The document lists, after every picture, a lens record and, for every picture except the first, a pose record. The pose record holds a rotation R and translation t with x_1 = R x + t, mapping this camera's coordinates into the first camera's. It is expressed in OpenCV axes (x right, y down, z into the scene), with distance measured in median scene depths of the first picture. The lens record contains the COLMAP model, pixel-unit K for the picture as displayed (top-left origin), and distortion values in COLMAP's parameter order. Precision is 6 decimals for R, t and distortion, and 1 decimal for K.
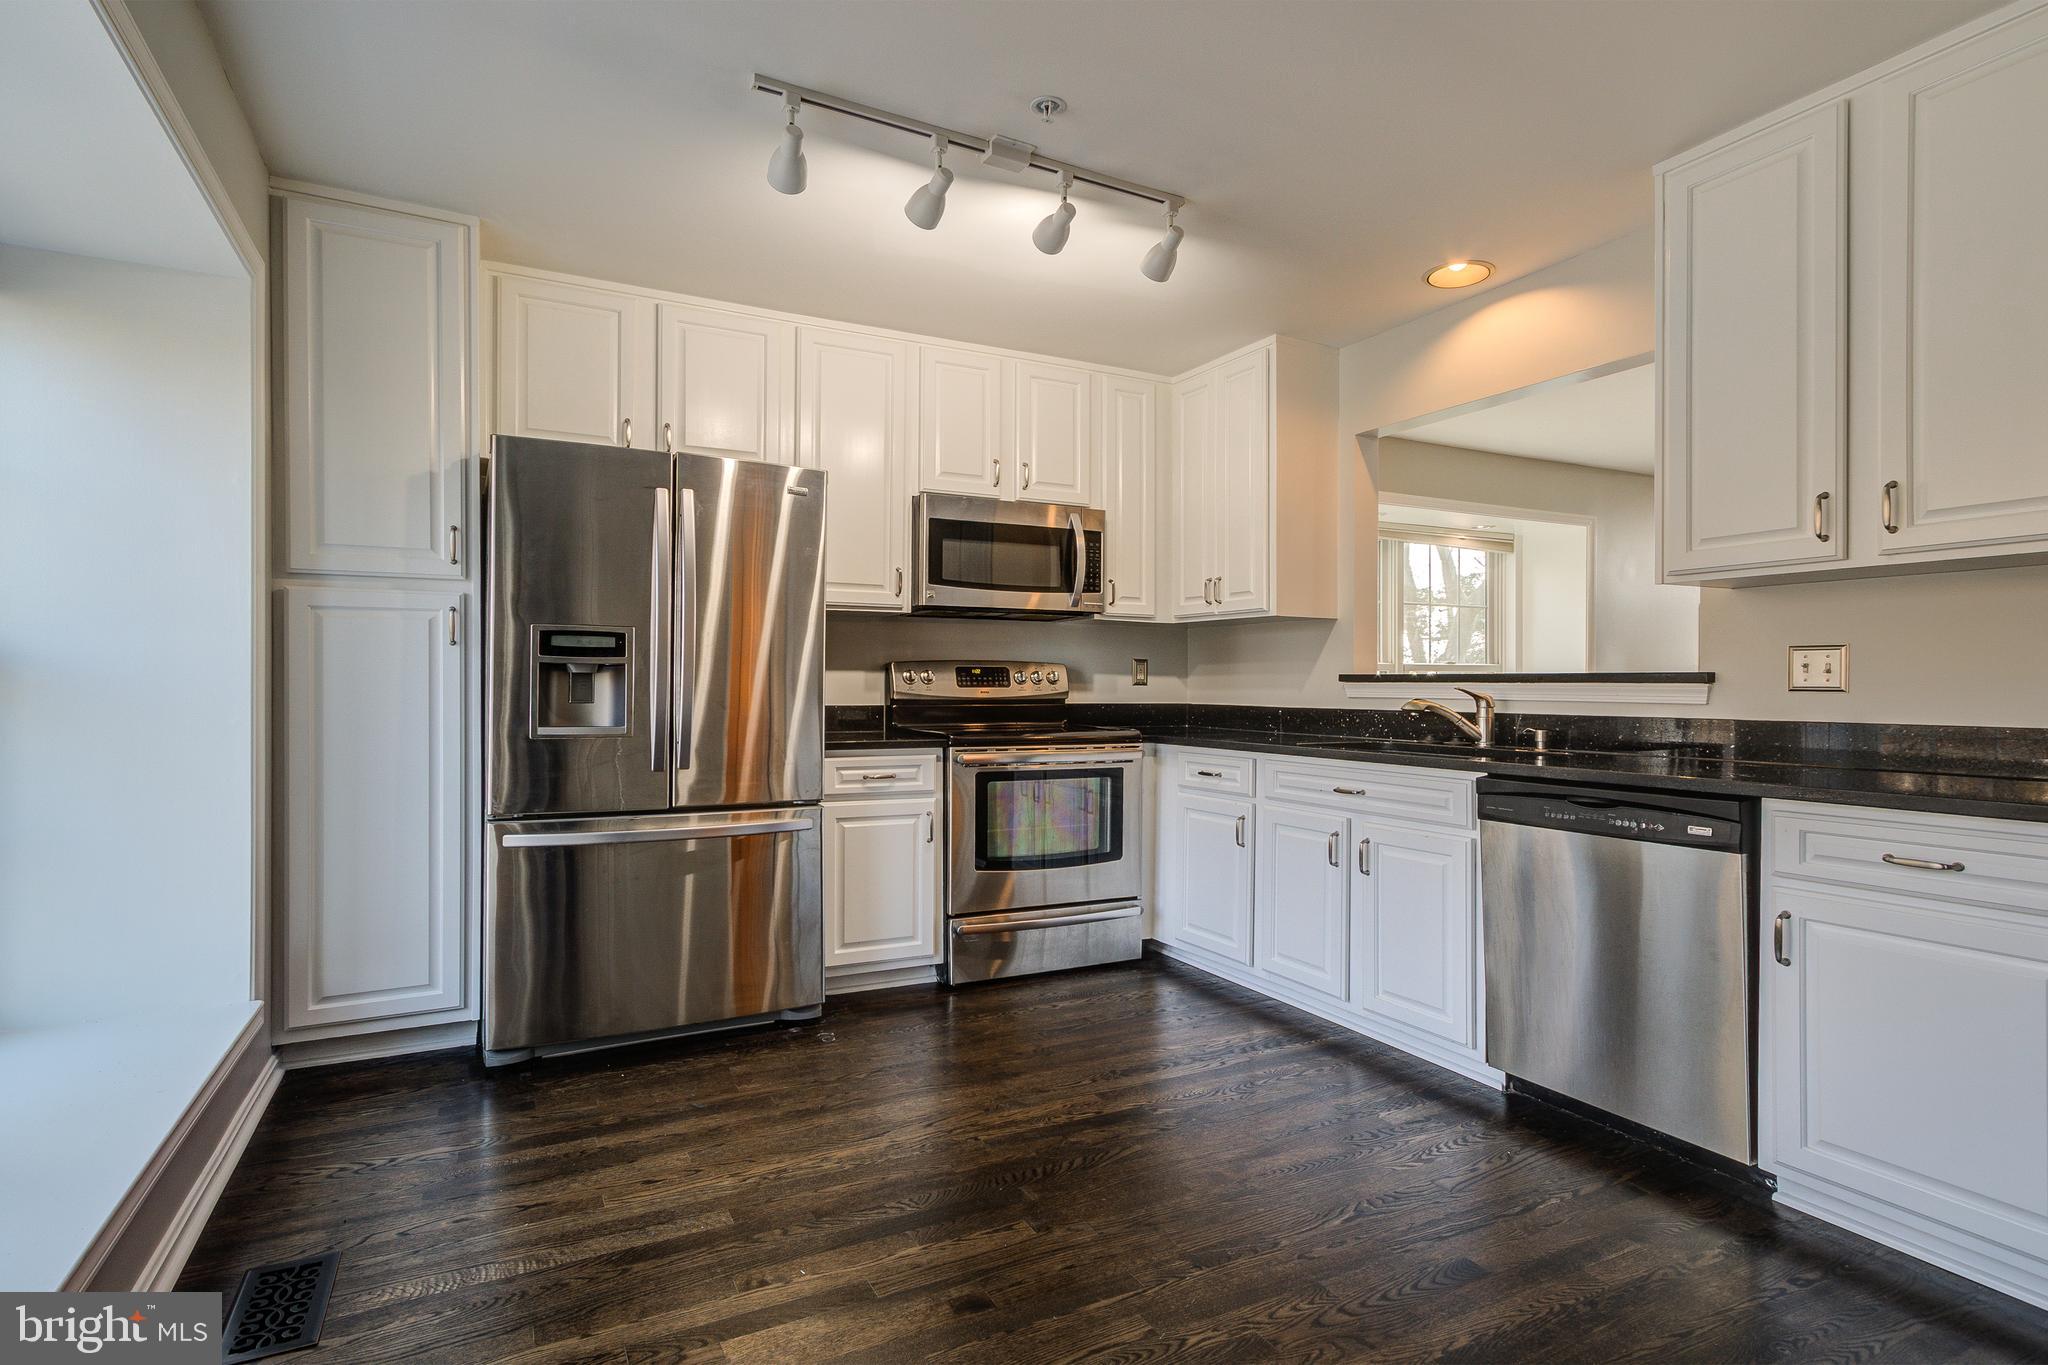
lens RADIAL K [[1006.7, 0, 1024.0], [0, 1006.7, 682.5], [0, 0, 1]] dist [0.003297, 0.000880]
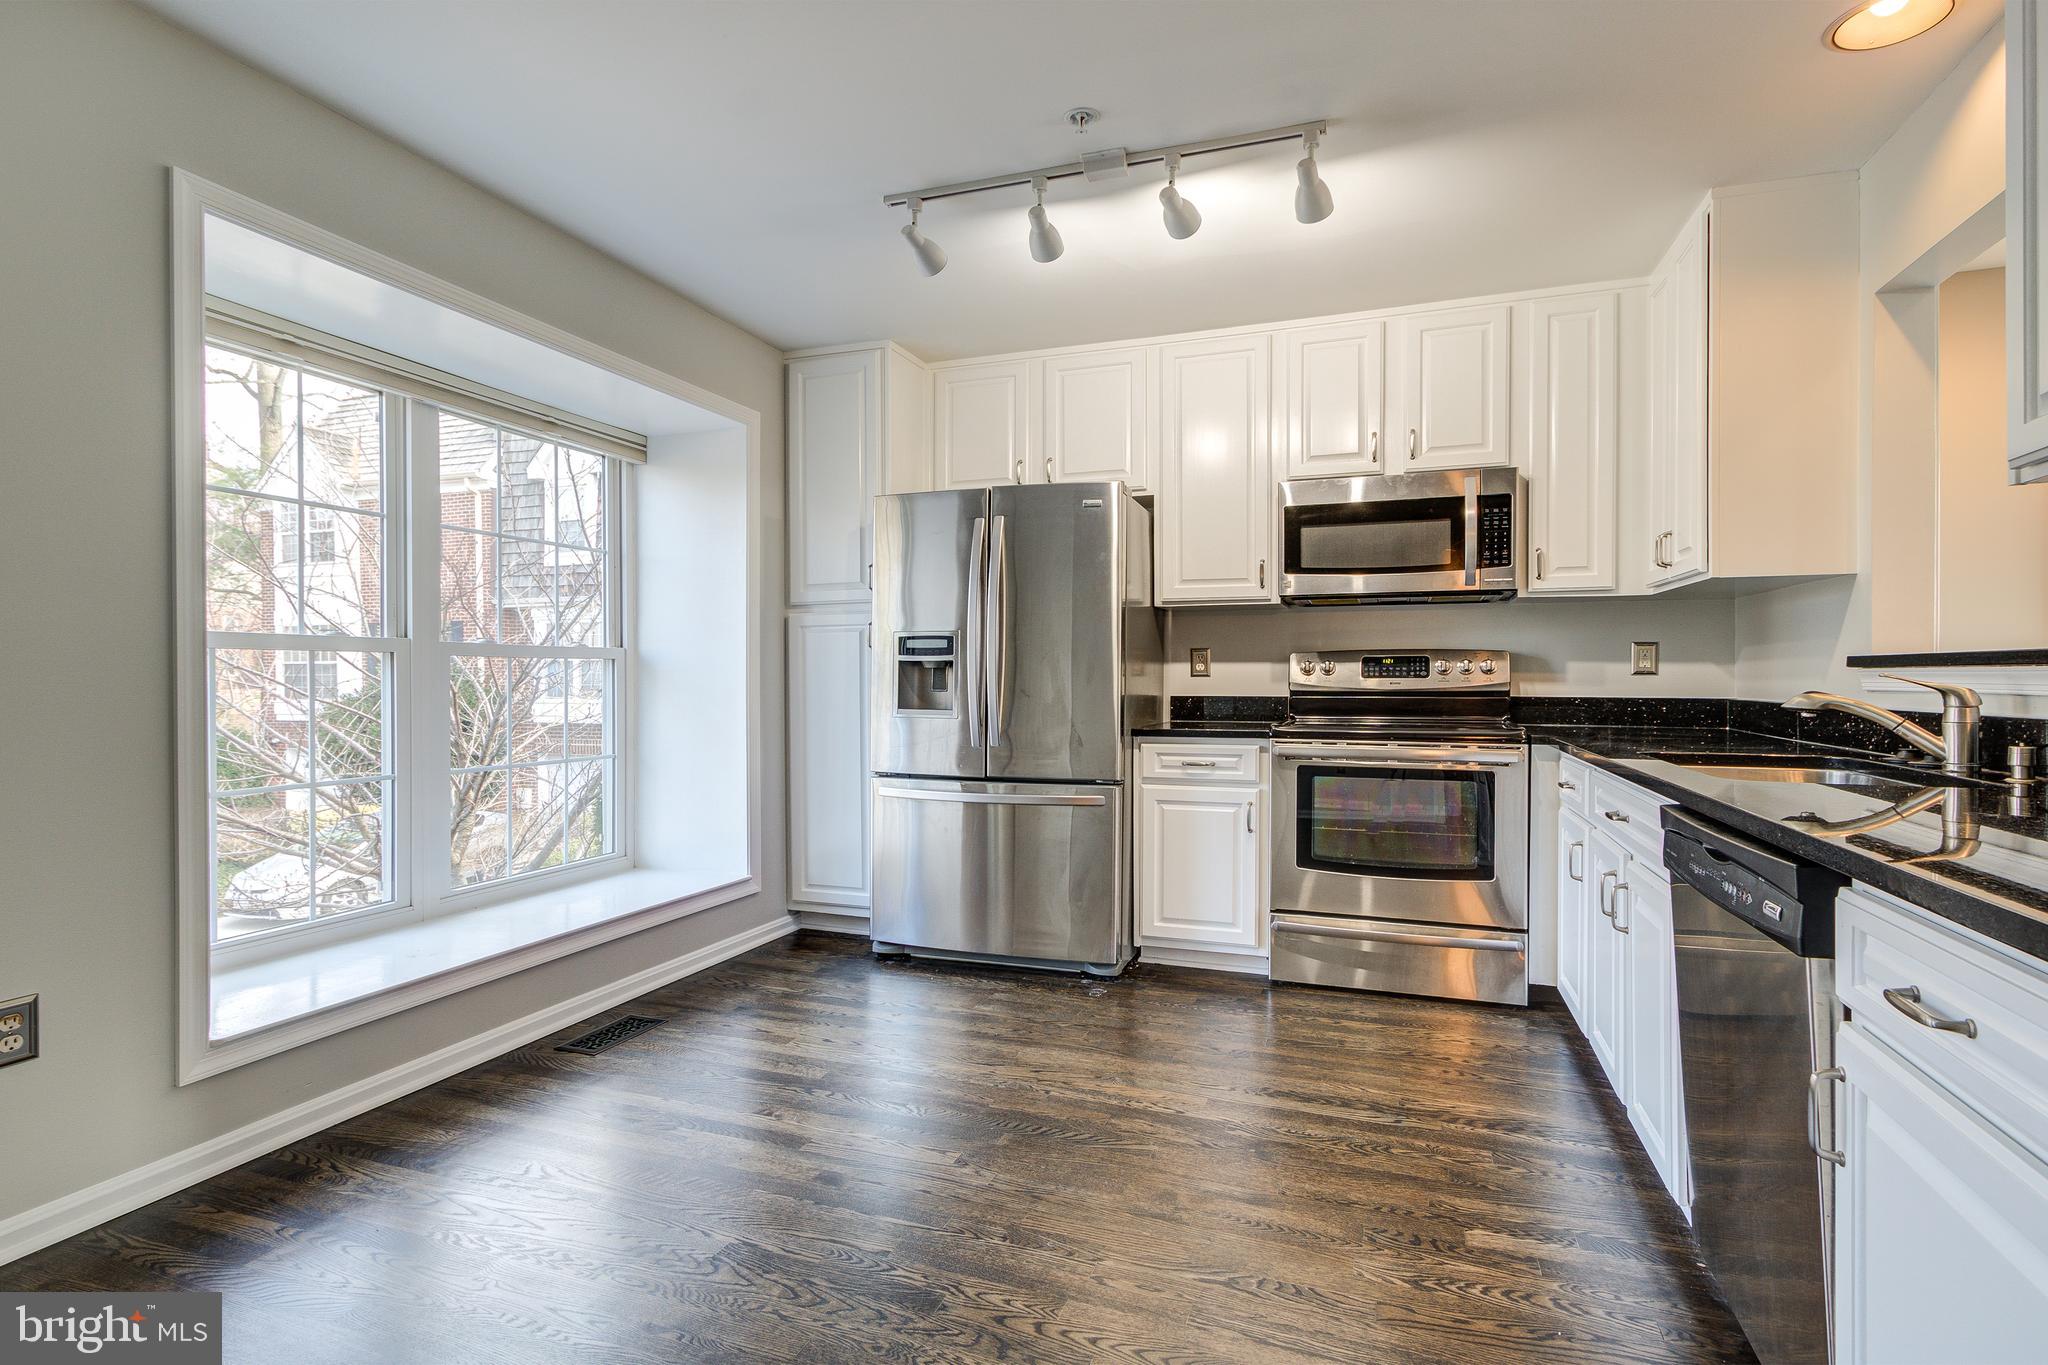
lens RADIAL K [[1001.0, 0, 1055.7], [0, 1001.0, 679.6], [0, 0, 1]] dist [-0.000520, -0.000281]
pose [[0.689741, -0.003621, -0.724047, 0.526835], [0.005134, 0.999987, -0.000110, 0.005779], [0.724038, -0.003642, 0.689751, 0.186683]]
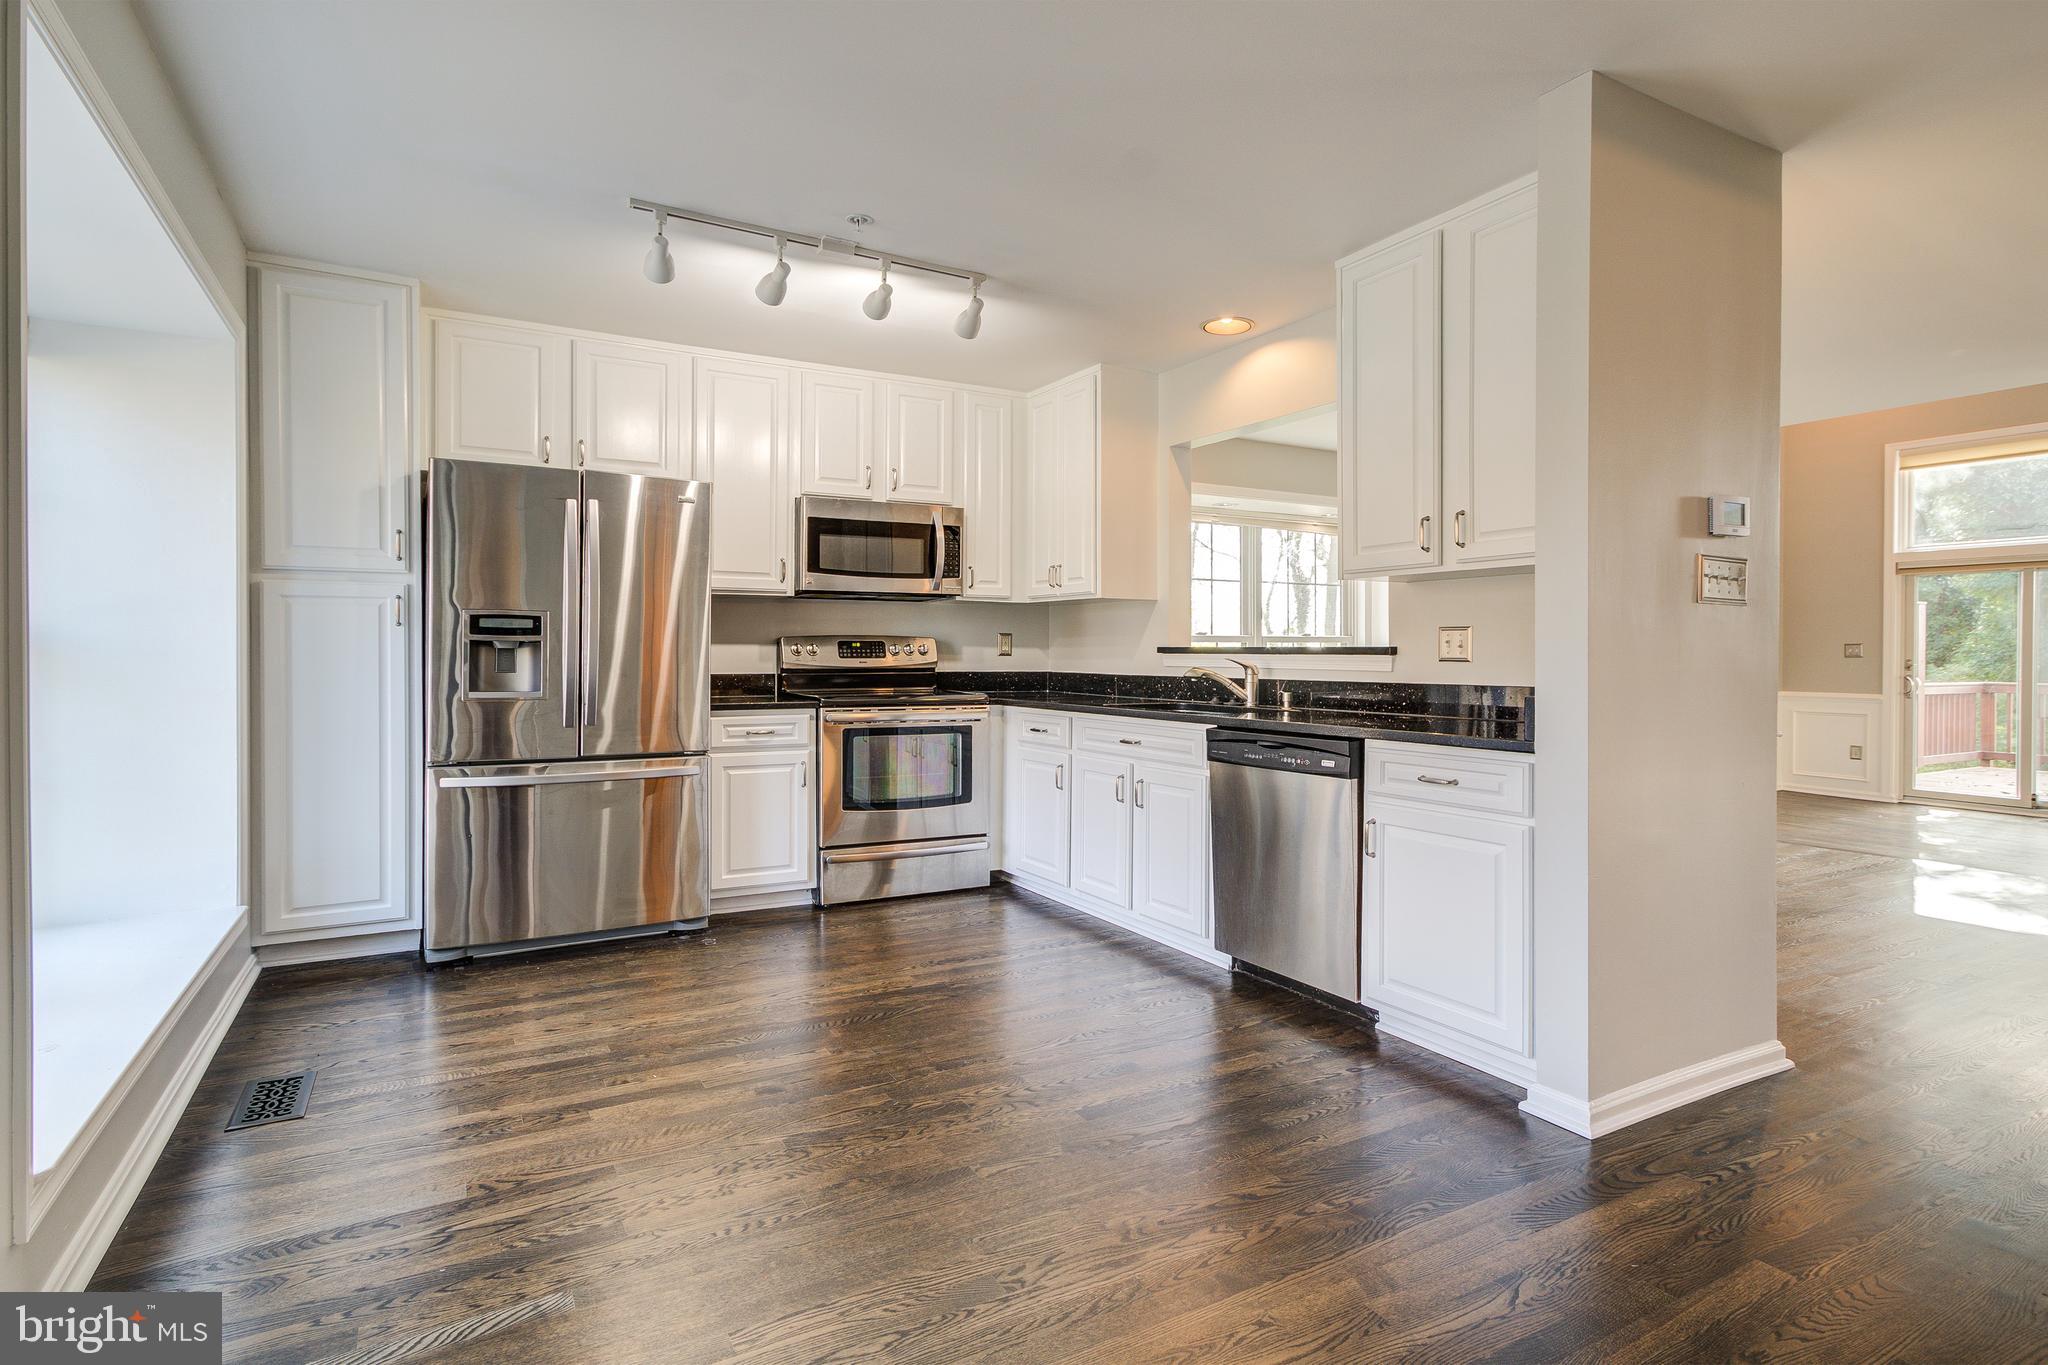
lens RADIAL K [[1001.2, 0, 1022.0], [0, 1001.2, 655.8], [0, 0, 1]] dist [0.002223, 0.002451]
pose [[0.999188, -0.001283, 0.040281, 0.127882], [0.001094, 0.999988, 0.004708, -0.004425], [-0.040286, -0.004660, 0.999177, -0.224365]]
